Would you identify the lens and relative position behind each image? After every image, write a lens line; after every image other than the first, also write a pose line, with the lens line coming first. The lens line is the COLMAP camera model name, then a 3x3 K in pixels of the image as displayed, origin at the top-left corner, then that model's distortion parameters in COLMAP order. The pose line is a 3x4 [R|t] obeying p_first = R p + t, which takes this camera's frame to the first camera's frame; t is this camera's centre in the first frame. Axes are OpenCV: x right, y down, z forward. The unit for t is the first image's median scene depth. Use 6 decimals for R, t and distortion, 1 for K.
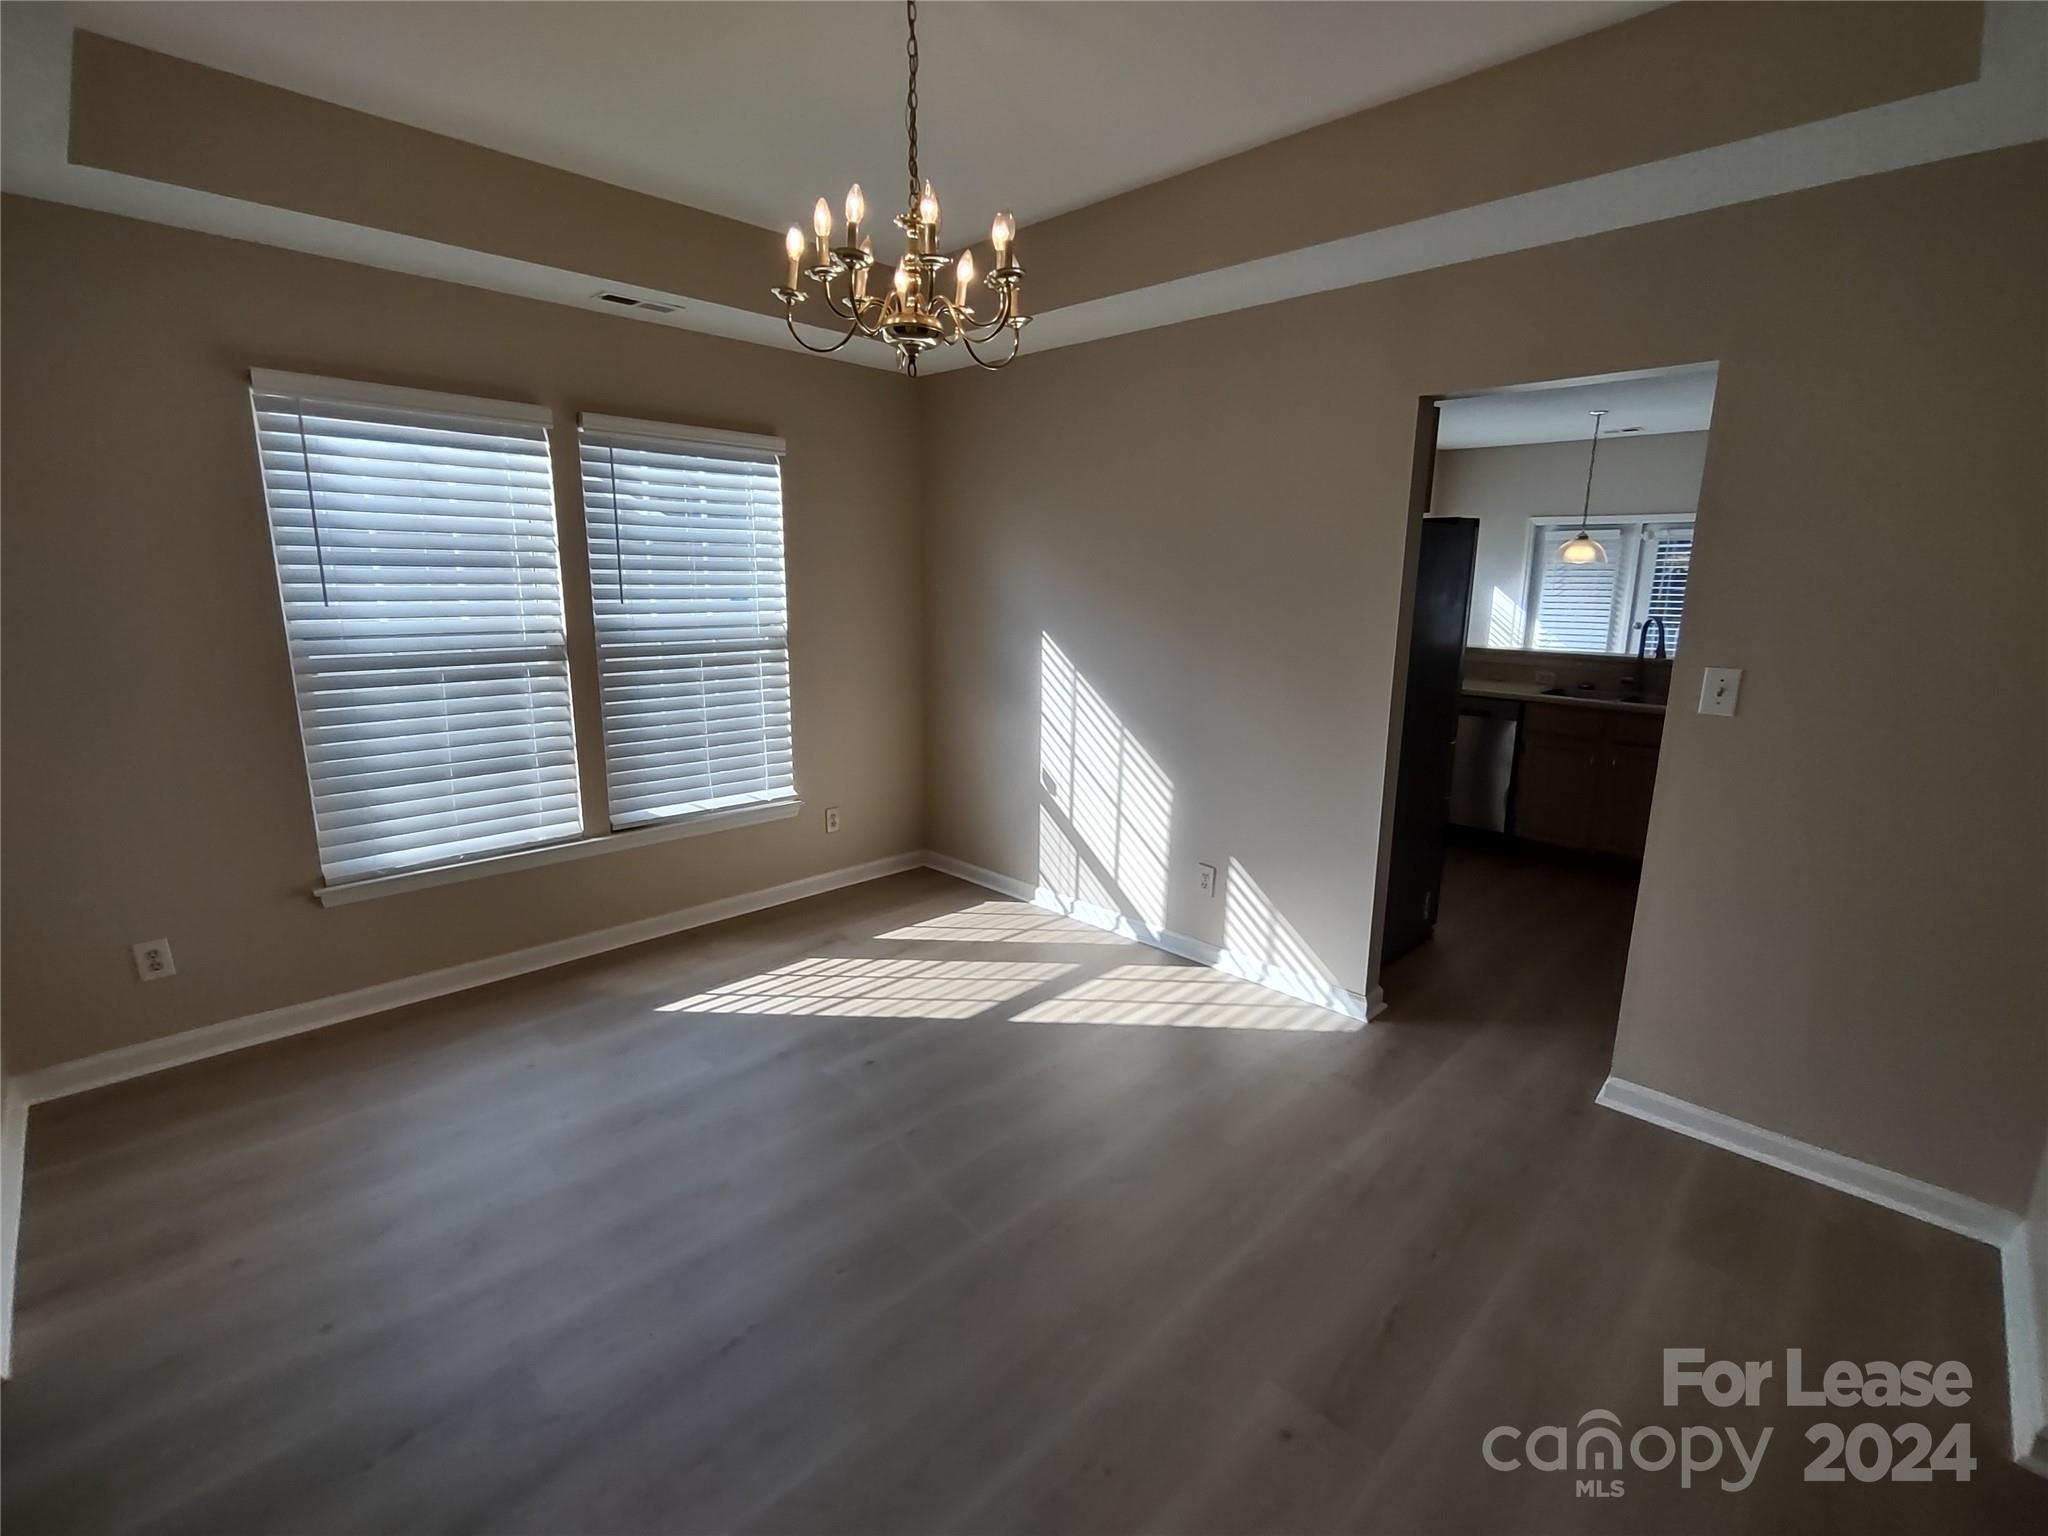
lens RADIAL K [[938.6, 0, 1019.8], [0, 938.6, 759.4], [0, 0, 1]] dist [-0.001926, -0.000743]
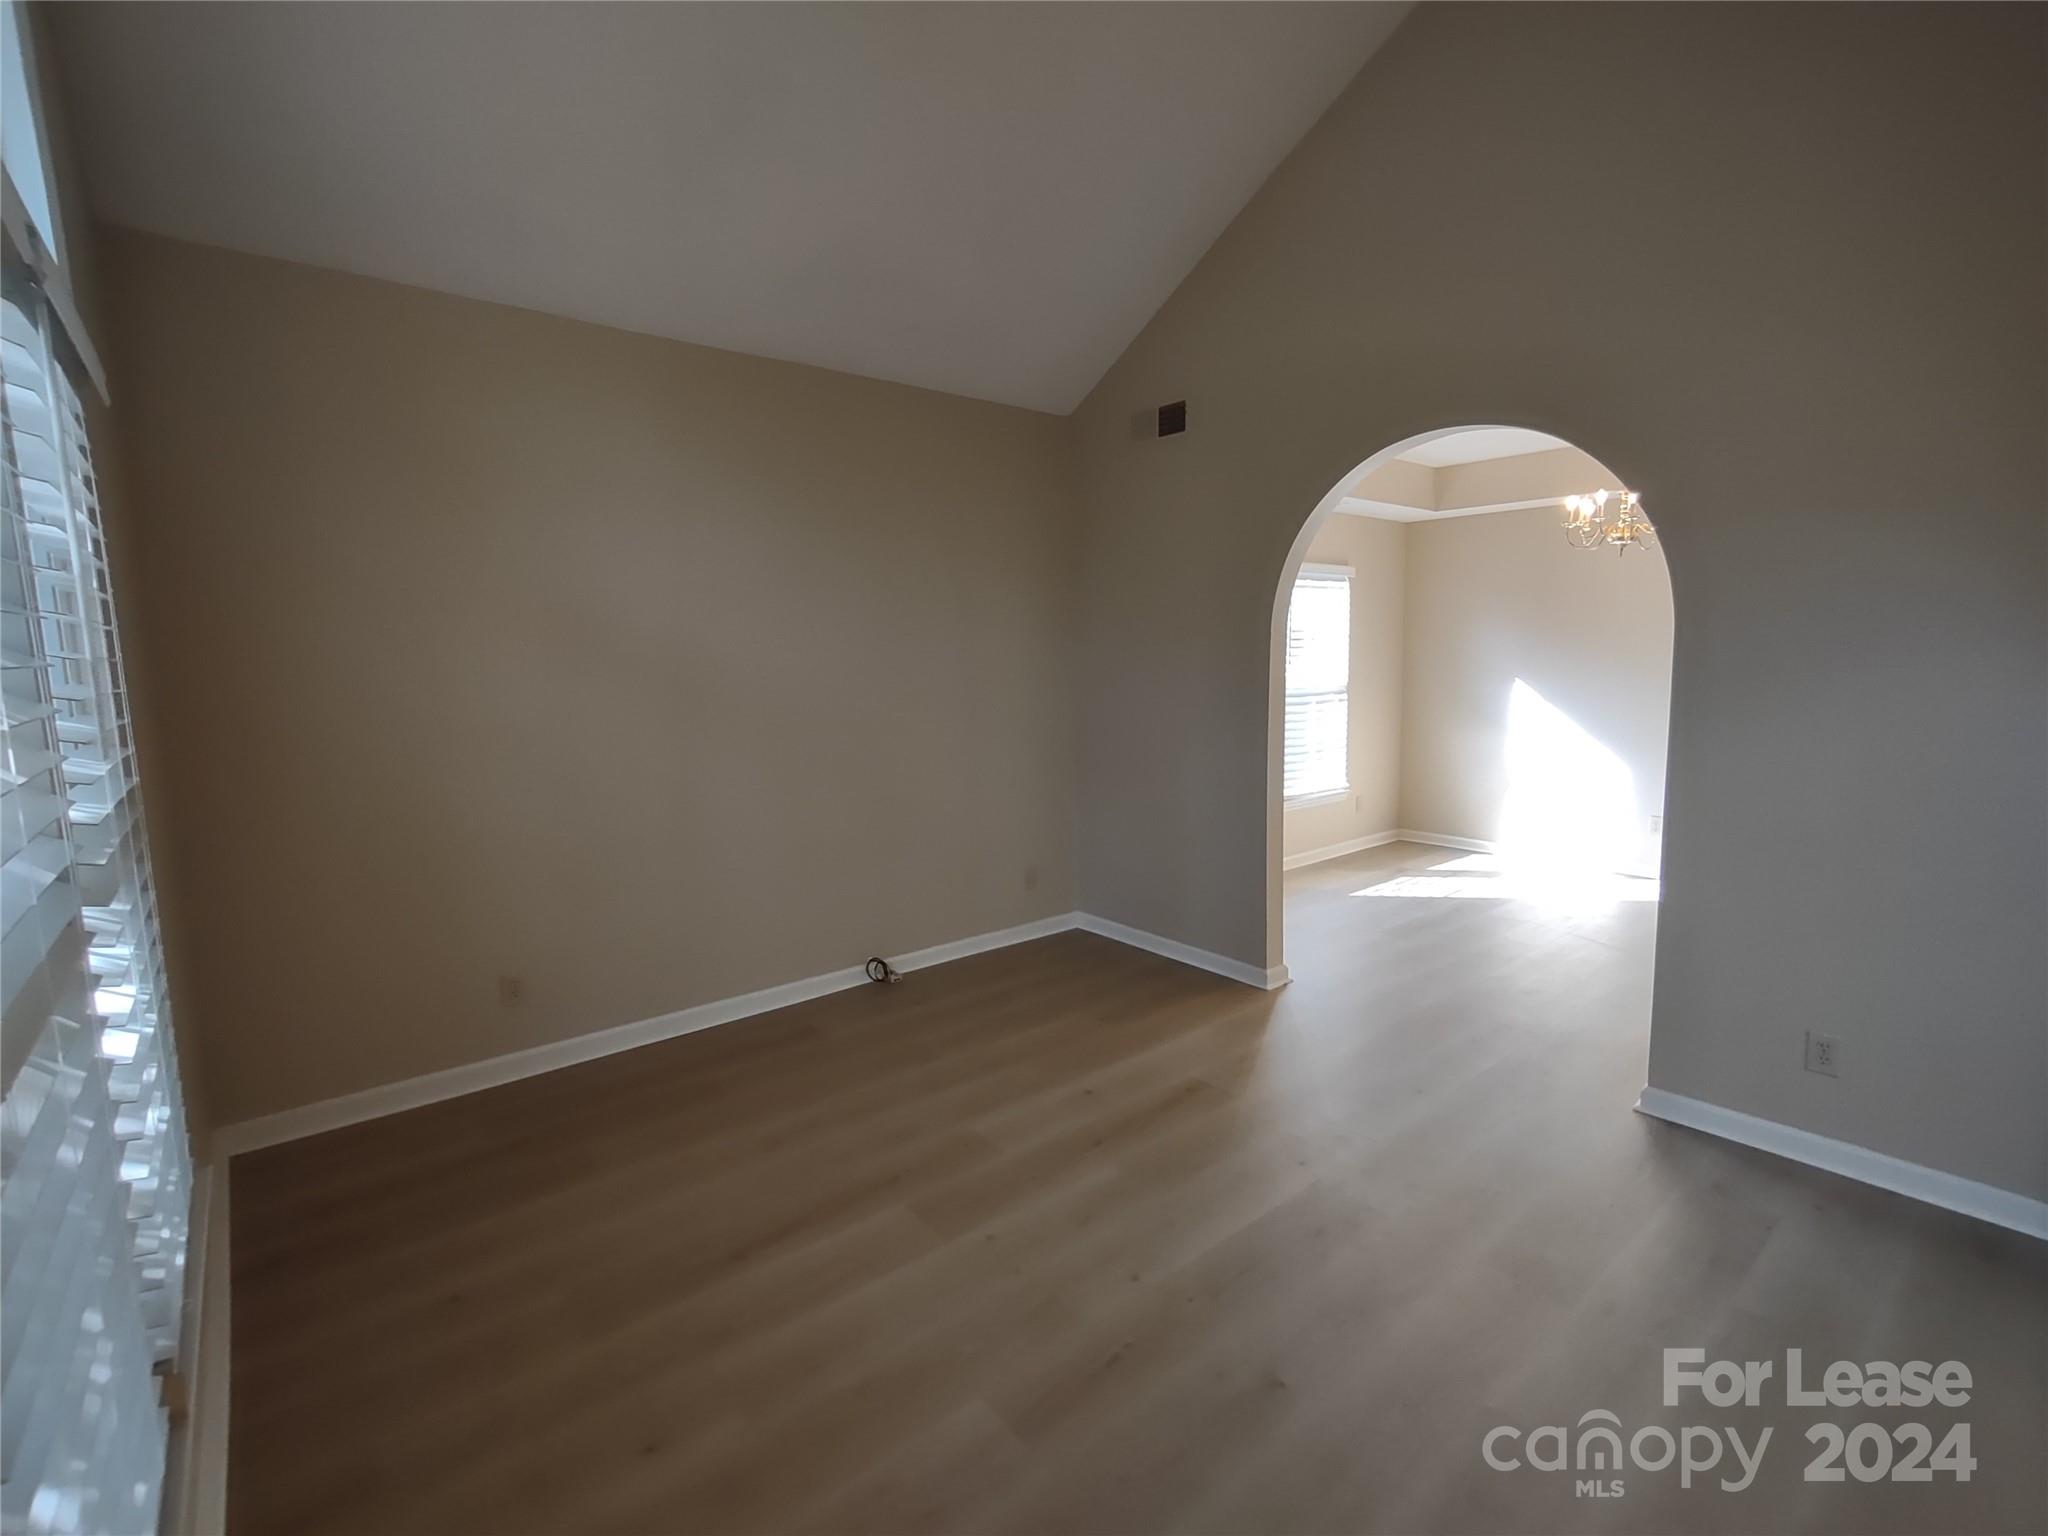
lens RADIAL K [[938.6, 0, 1031.1], [0, 938.6, 764.0], [0, 0, 1]] dist [-0.001926, -0.000743]
pose [[0.995670, -0.016581, -0.091470, -0.637880], [0.009858, 0.997249, -0.073463, 0.113885], [0.092437, 0.072243, 0.993094, -0.634610]]
